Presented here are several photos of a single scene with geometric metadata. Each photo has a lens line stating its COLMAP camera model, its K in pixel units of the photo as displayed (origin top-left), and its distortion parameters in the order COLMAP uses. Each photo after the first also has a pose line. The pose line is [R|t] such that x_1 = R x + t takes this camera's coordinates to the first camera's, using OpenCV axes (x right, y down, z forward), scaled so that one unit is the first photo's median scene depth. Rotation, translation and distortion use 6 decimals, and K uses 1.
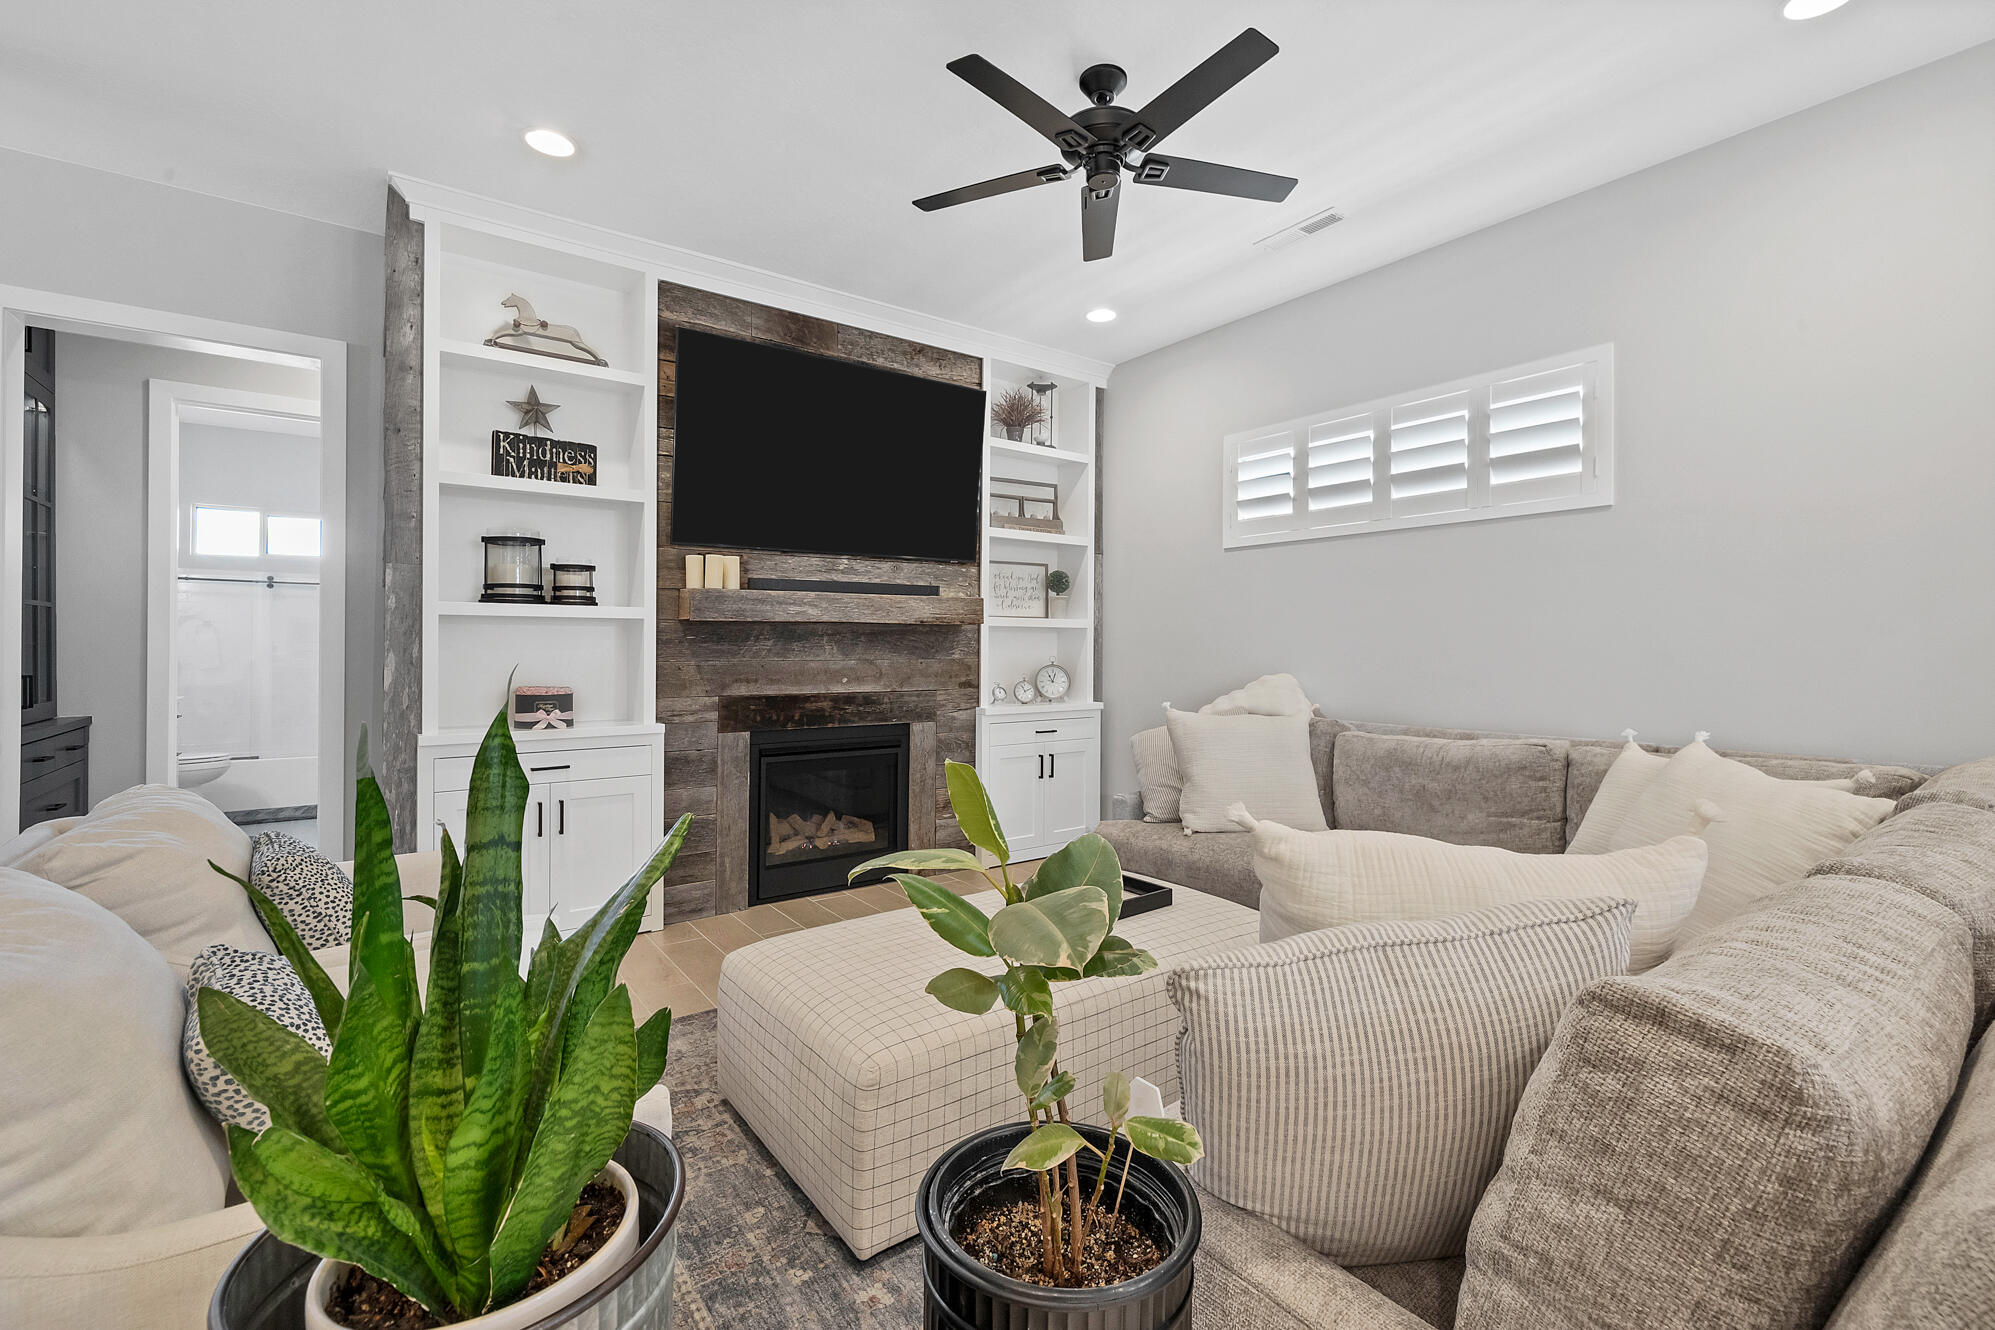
lens RADIAL K [[868.4, 0, 1001.5], [0, 868.4, 643.3], [0, 0, 1]] dist [0.002763, 0.000259]
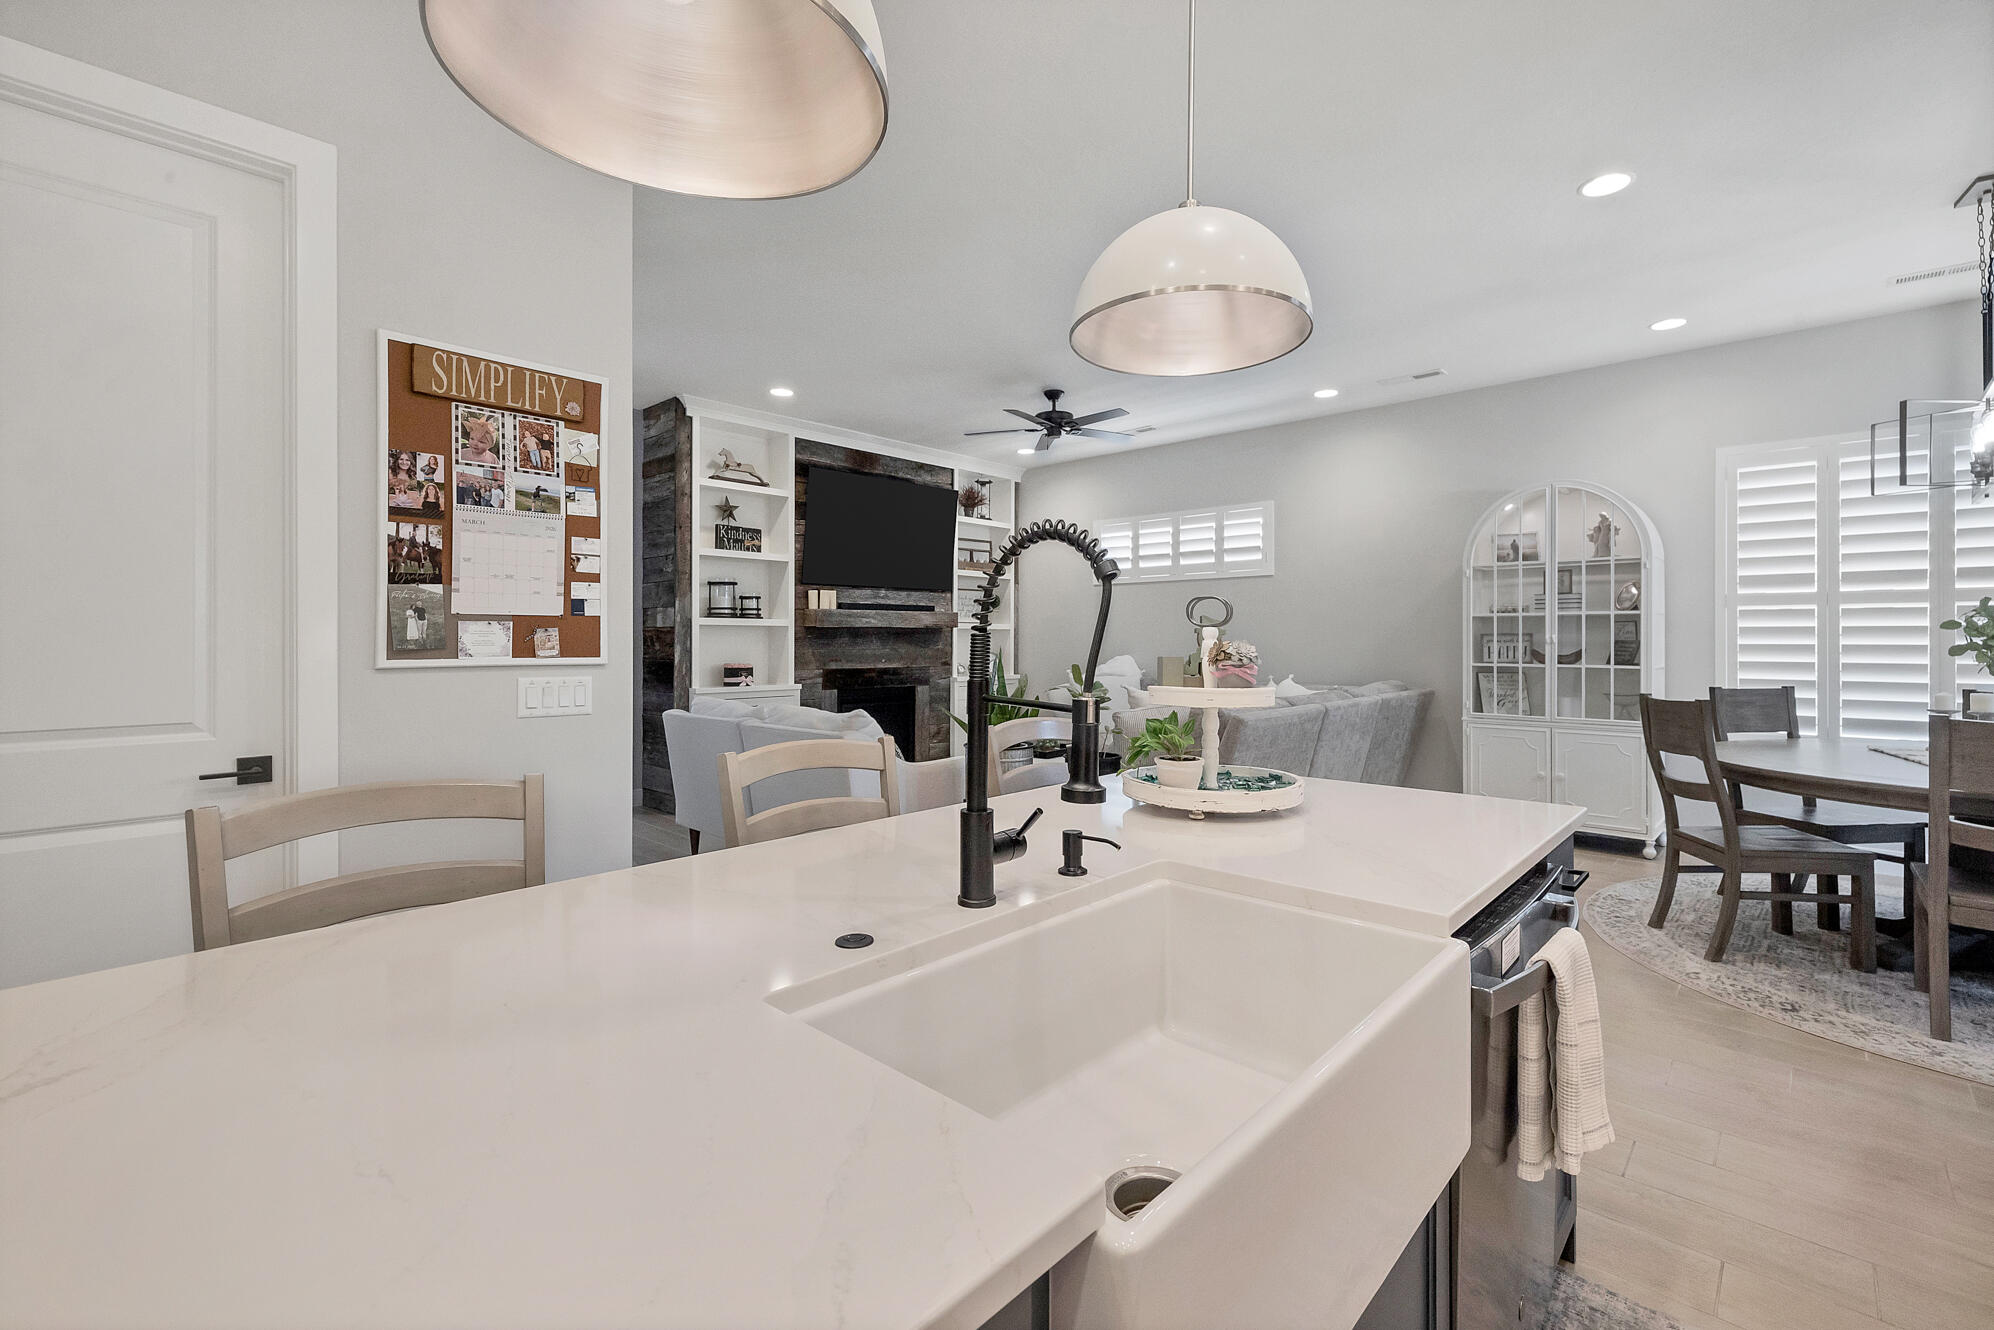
lens RADIAL K [[867.9, 0, 1001.1], [0, 867.9, 638.9], [0, 0, 1]] dist [0.002763, 0.000259]
pose [[0.982958, -0.001803, 0.183821, -0.288030], [0.001574, 0.999998, 0.001391, -0.003052], [-0.183823, -0.001078, 0.982959, -0.795851]]
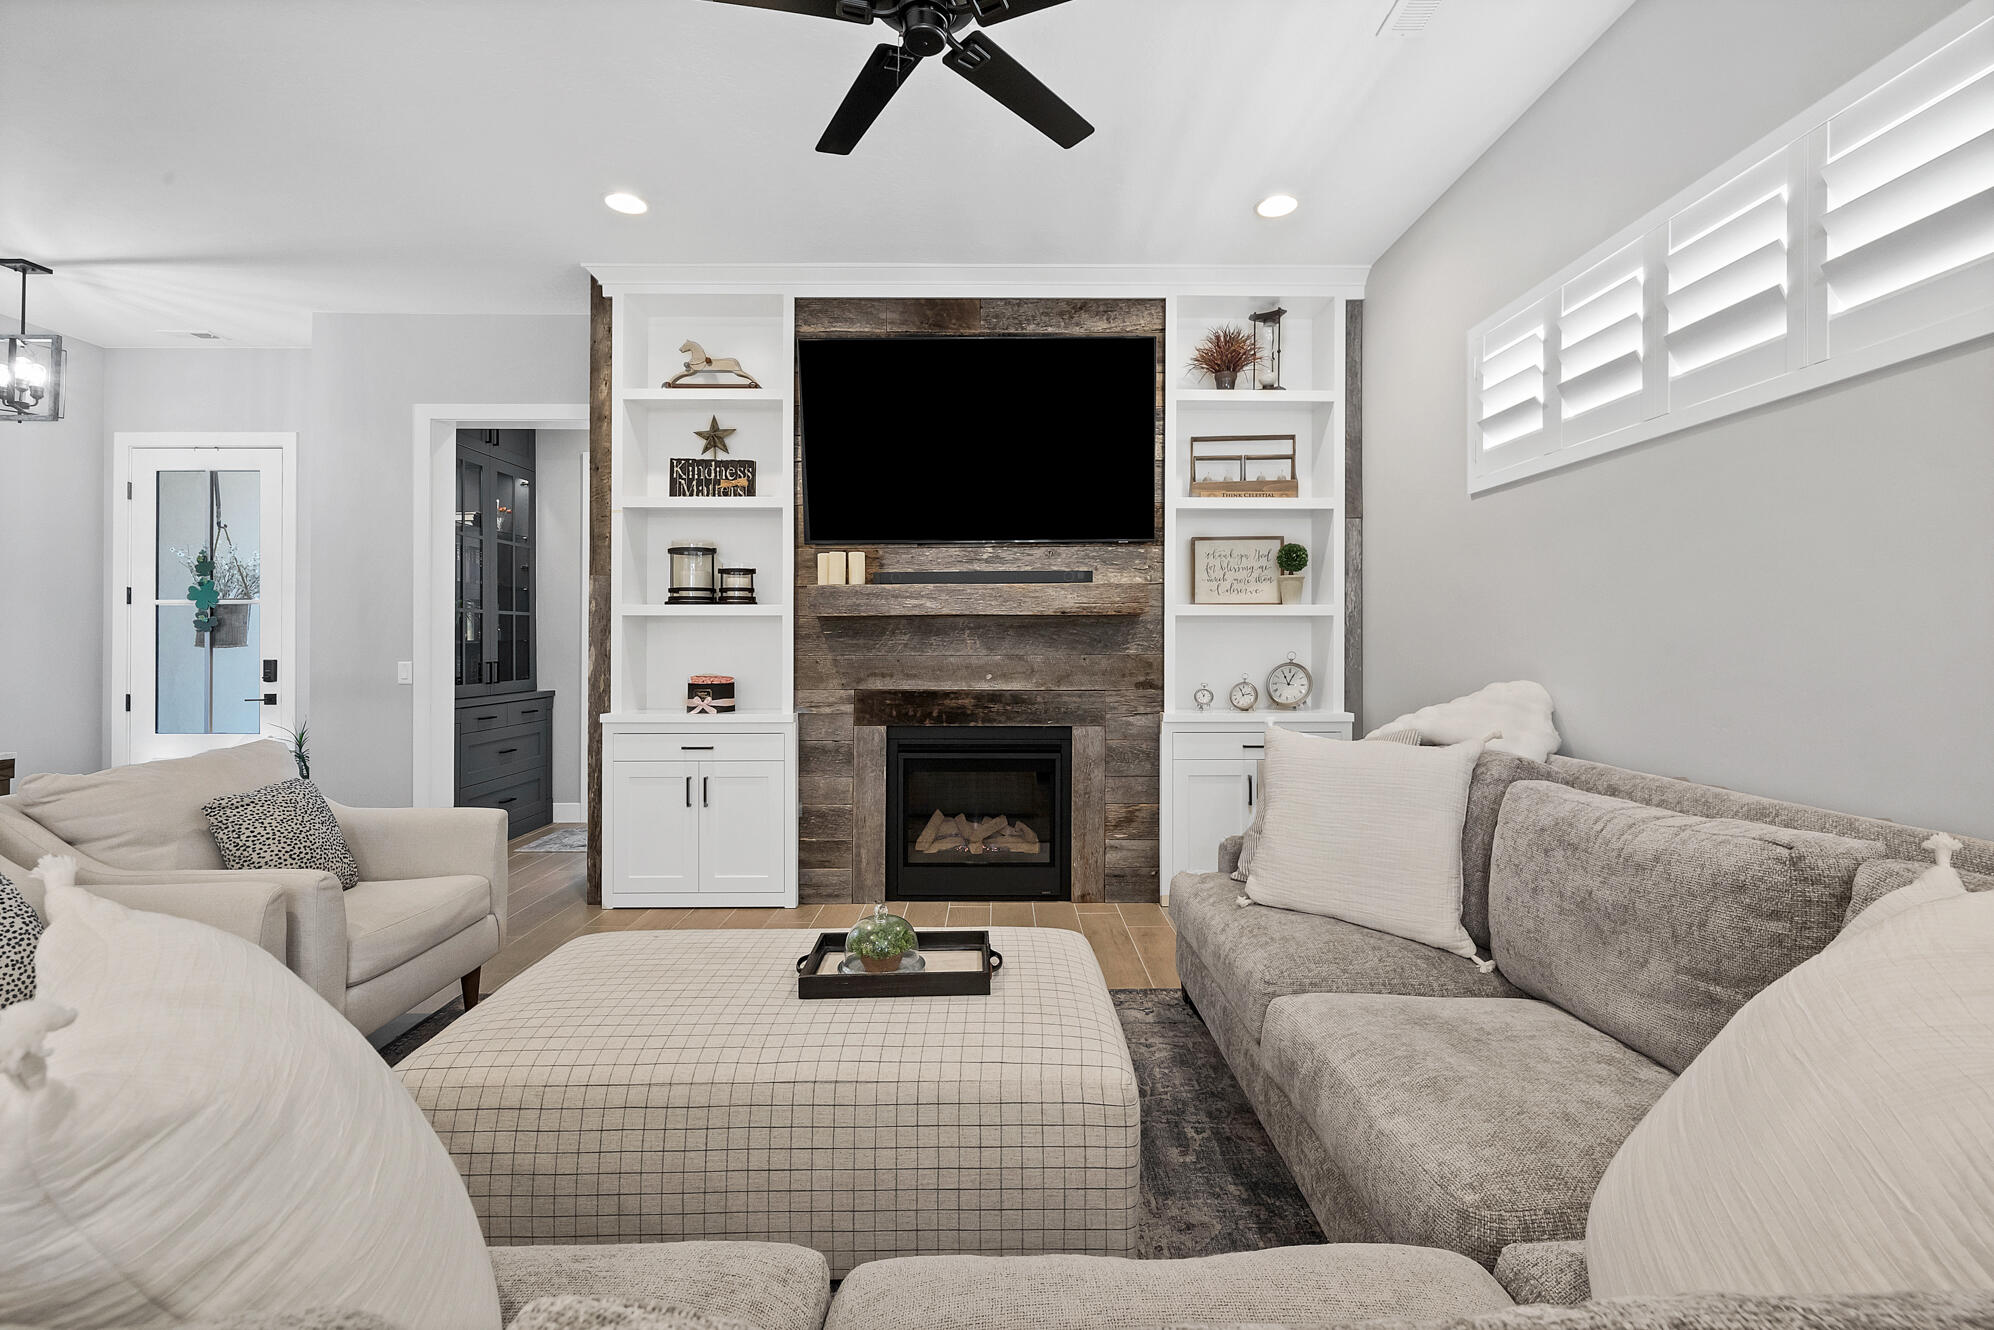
lens RADIAL K [[867.9, 0, 1003.8], [0, 867.9, 633.2], [0, 0, 1]] dist [0.002763, 0.000259]
pose [[0.807060, -0.008029, -0.590415, 0.414570], [0.004685, 0.999963, -0.007195, 0.002652], [0.590451, 0.003040, 0.807067, 0.273235]]
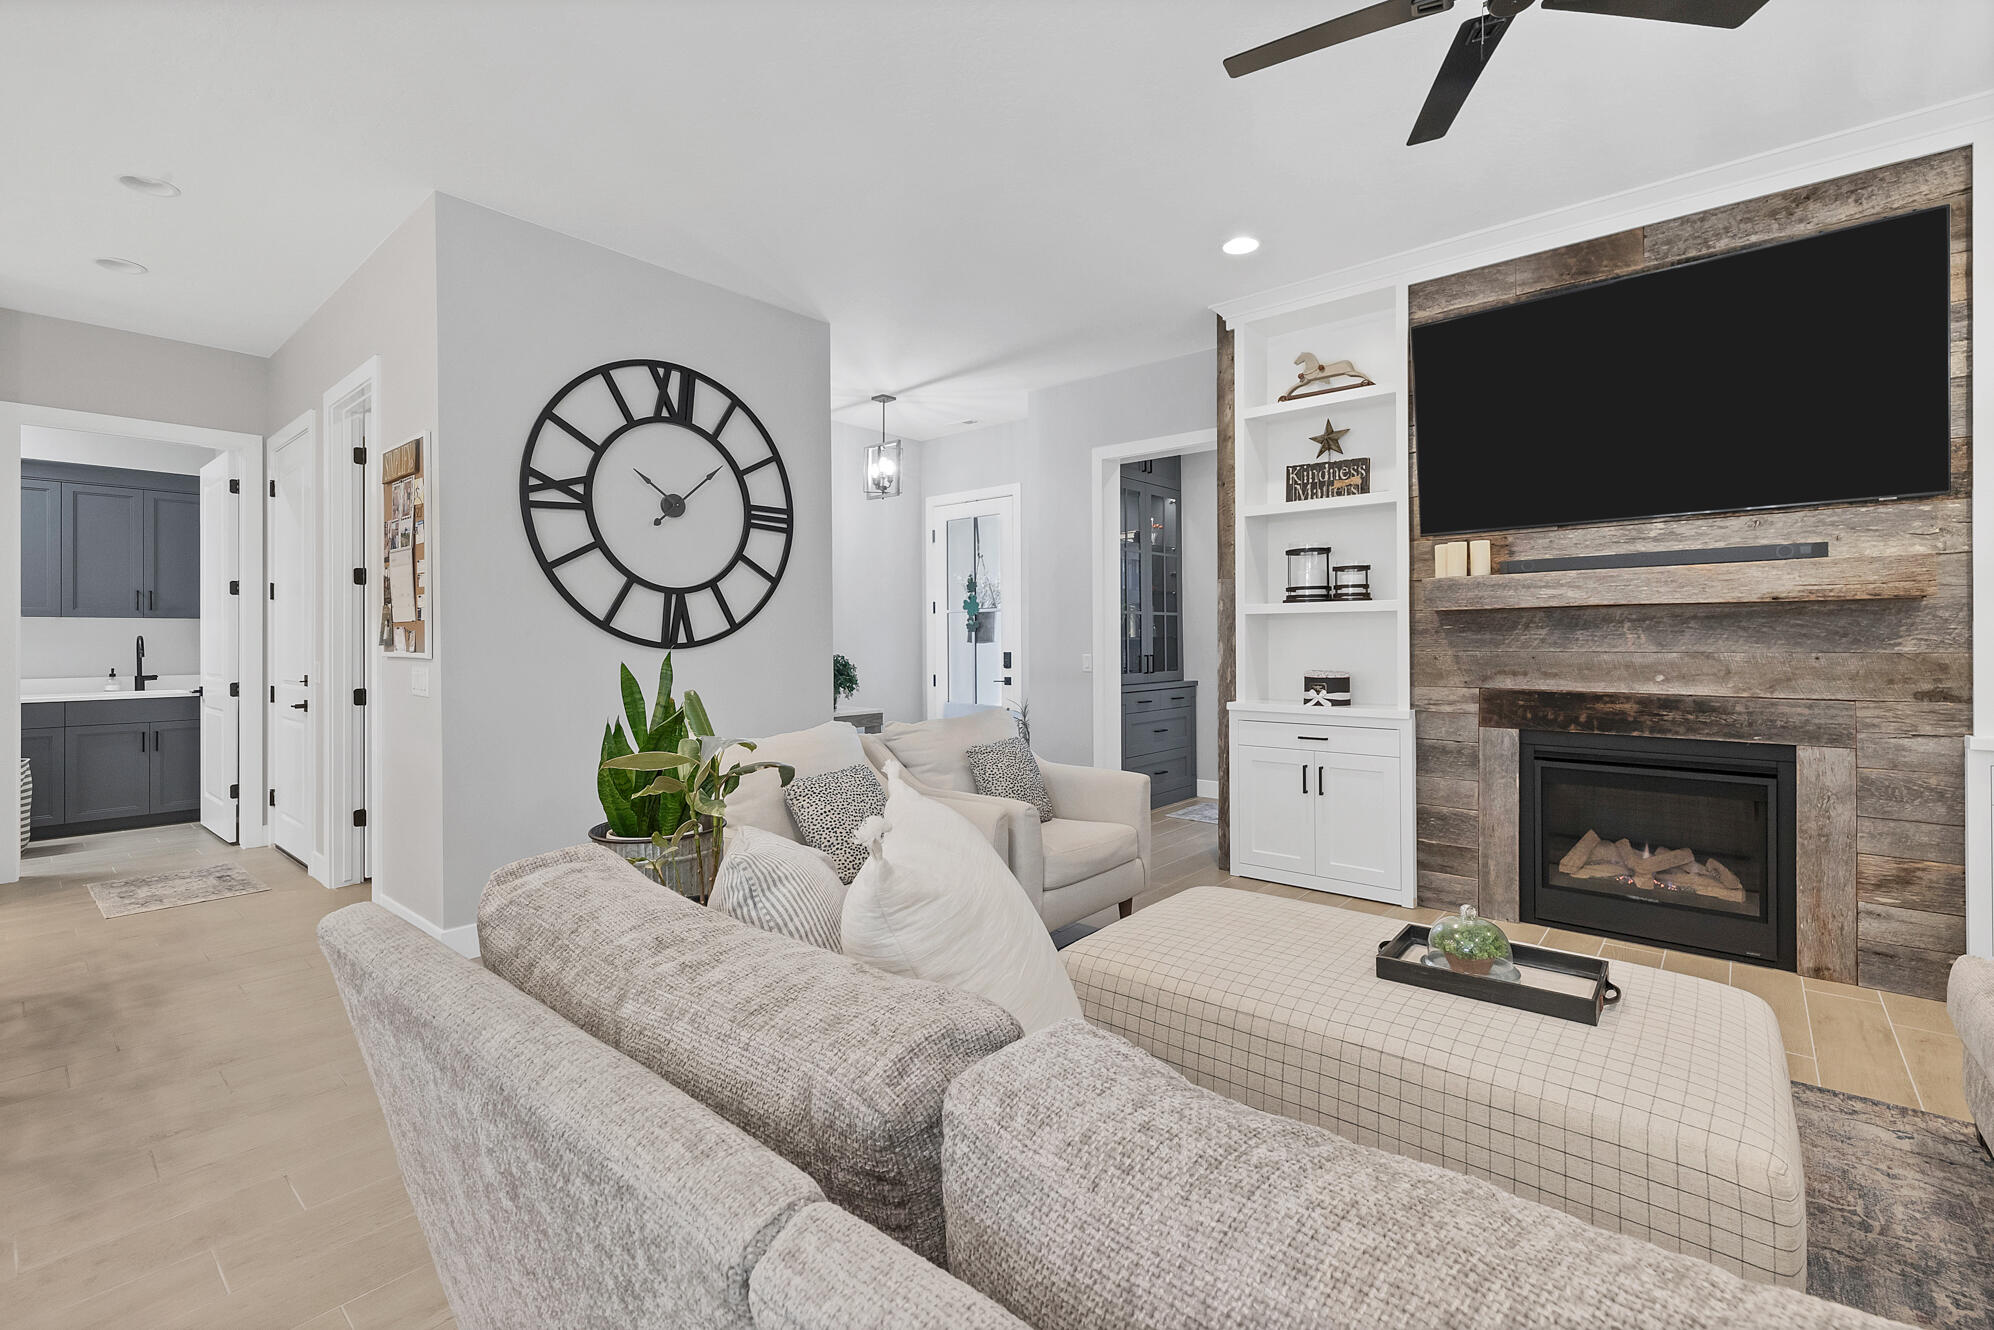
lens RADIAL K [[867.9, 0, 1007.8], [0, 867.9, 633.7], [0, 0, 1]] dist [0.002763, 0.000259]
pose [[0.229159, -0.008690, -0.973350, 0.478409], [0.008862, 0.999937, -0.006841, 0.002942], [0.973349, -0.007058, 0.229221, 0.271588]]
